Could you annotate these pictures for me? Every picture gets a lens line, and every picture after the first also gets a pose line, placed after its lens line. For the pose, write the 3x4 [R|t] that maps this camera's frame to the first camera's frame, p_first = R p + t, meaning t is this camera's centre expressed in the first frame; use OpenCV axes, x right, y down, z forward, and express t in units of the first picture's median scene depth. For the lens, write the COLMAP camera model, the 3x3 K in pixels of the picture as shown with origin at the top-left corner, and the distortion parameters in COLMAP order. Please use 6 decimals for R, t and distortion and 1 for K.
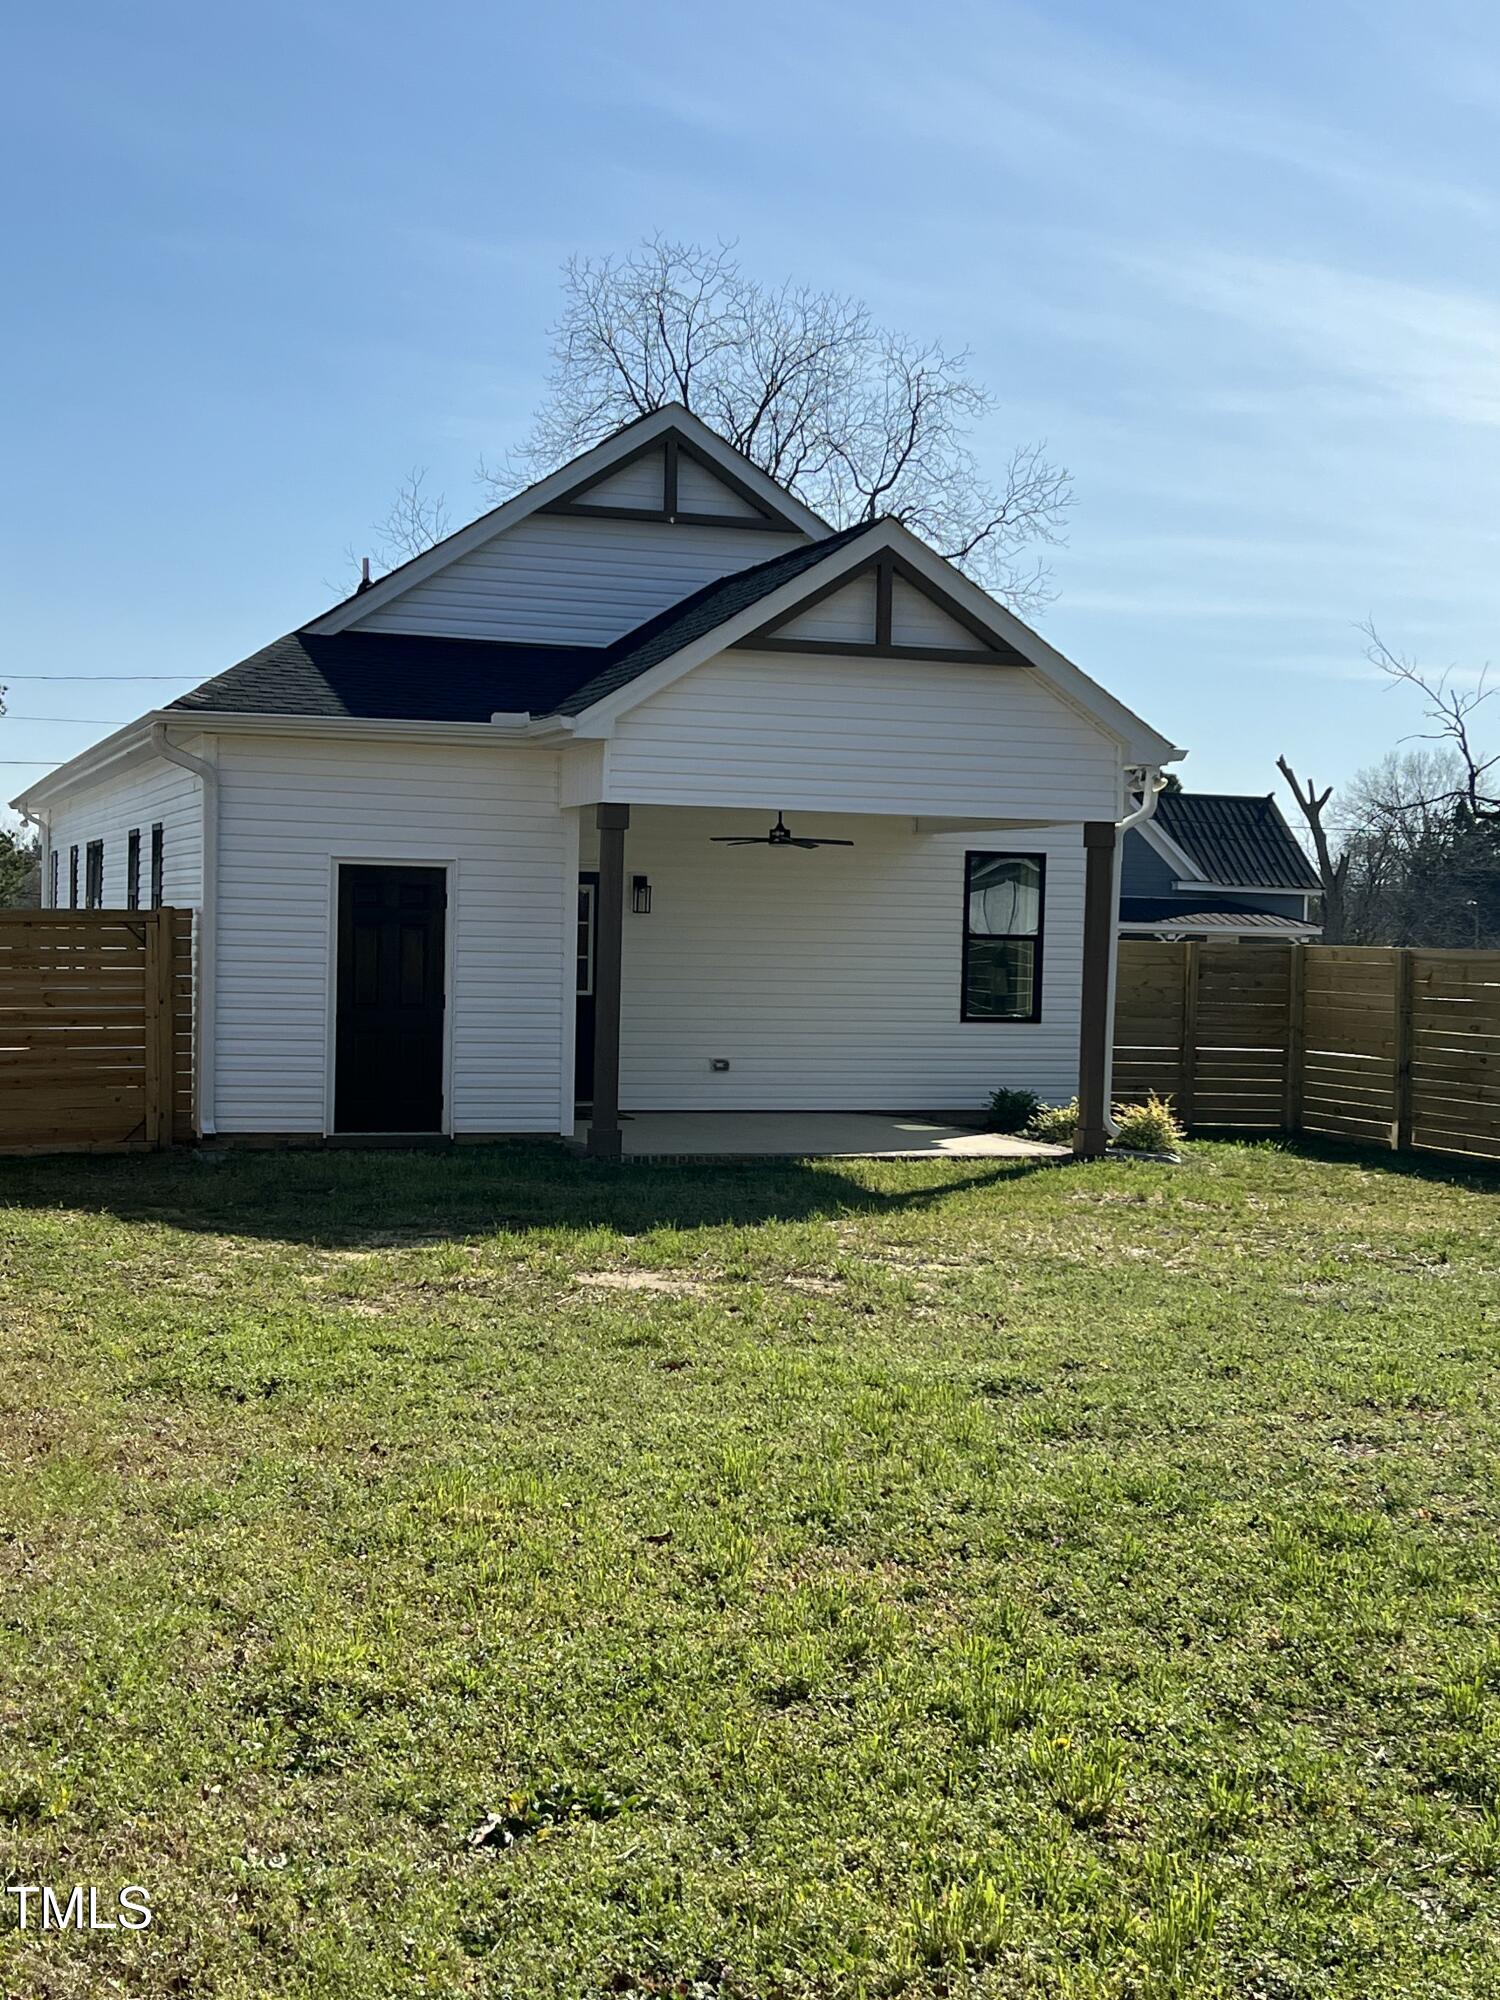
lens RADIAL K [[2596.1, 0, 745.4], [0, 2596.1, 1014.9], [0, 0, 1]] dist [0.095548, 0.000000]
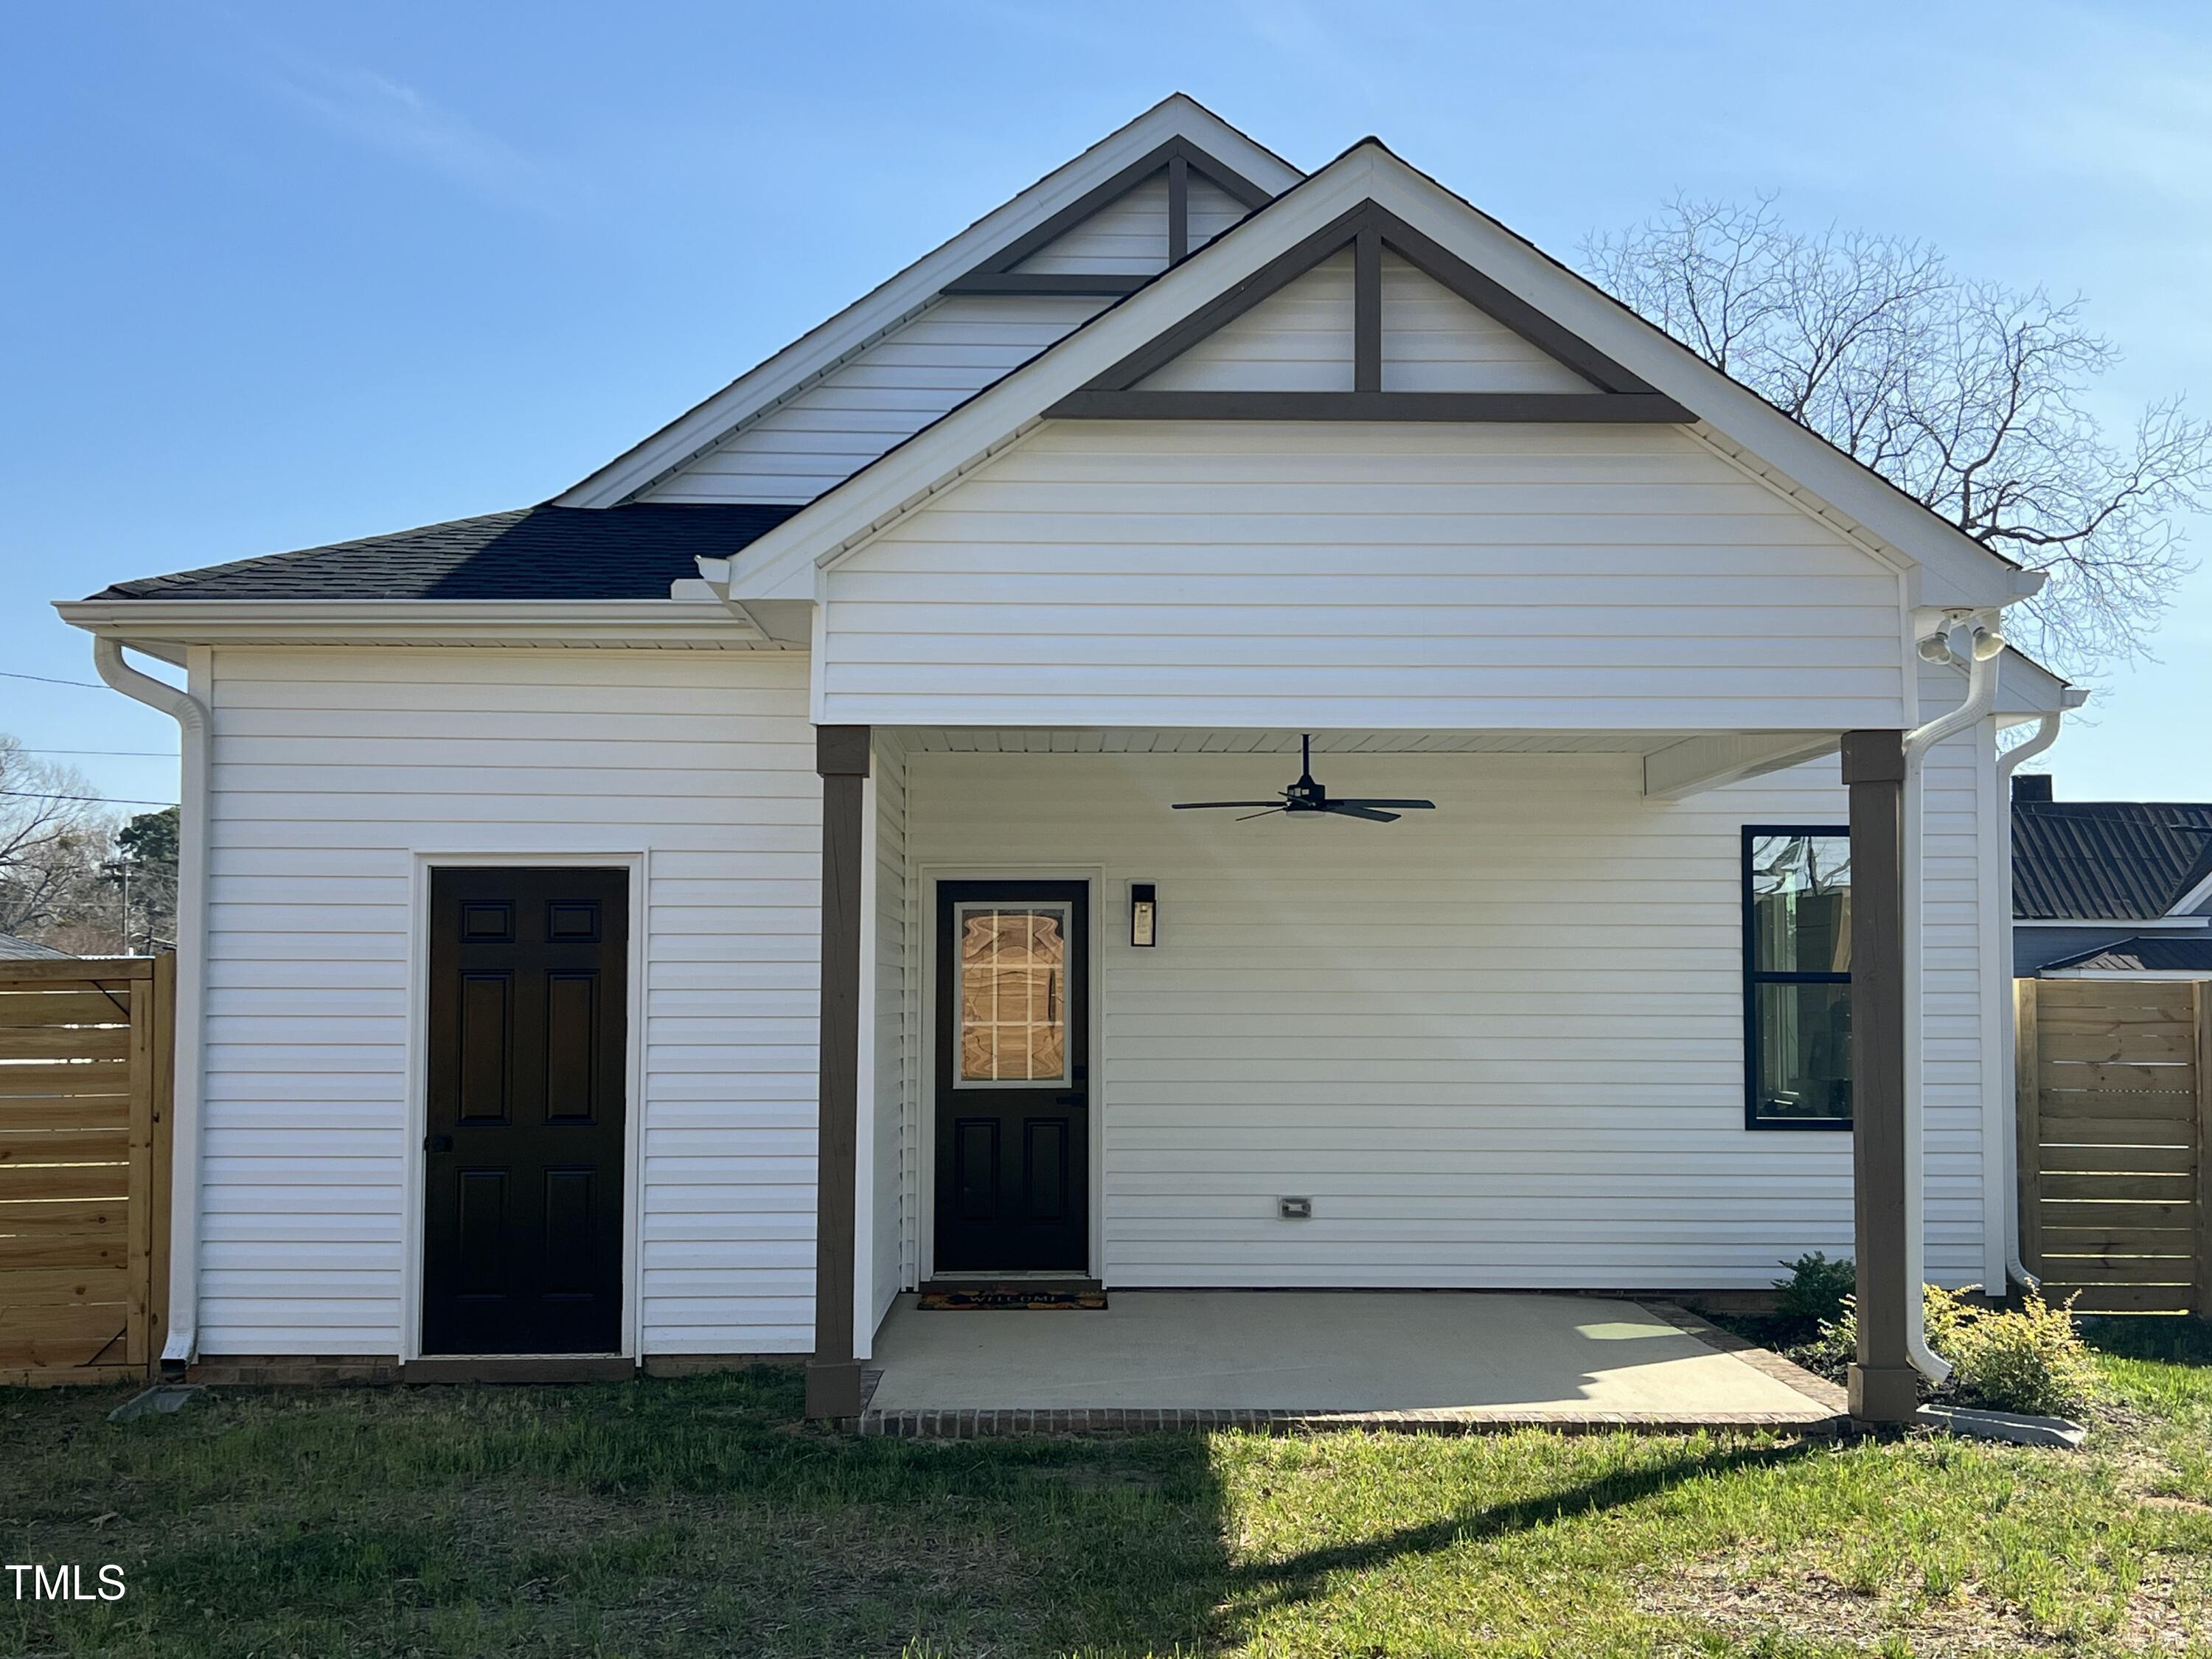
lens RADIAL K [[2648.0, 0, 1108.3], [0, 2648.0, 830.7], [0, 0, 1]] dist [0.046912, 0.000000]
pose [[0.955495, -0.039116, -0.292402, 0.151148], [0.010928, 0.995183, -0.097423, -0.008648], [0.294804, 0.089892, 0.951320, 0.504738]]
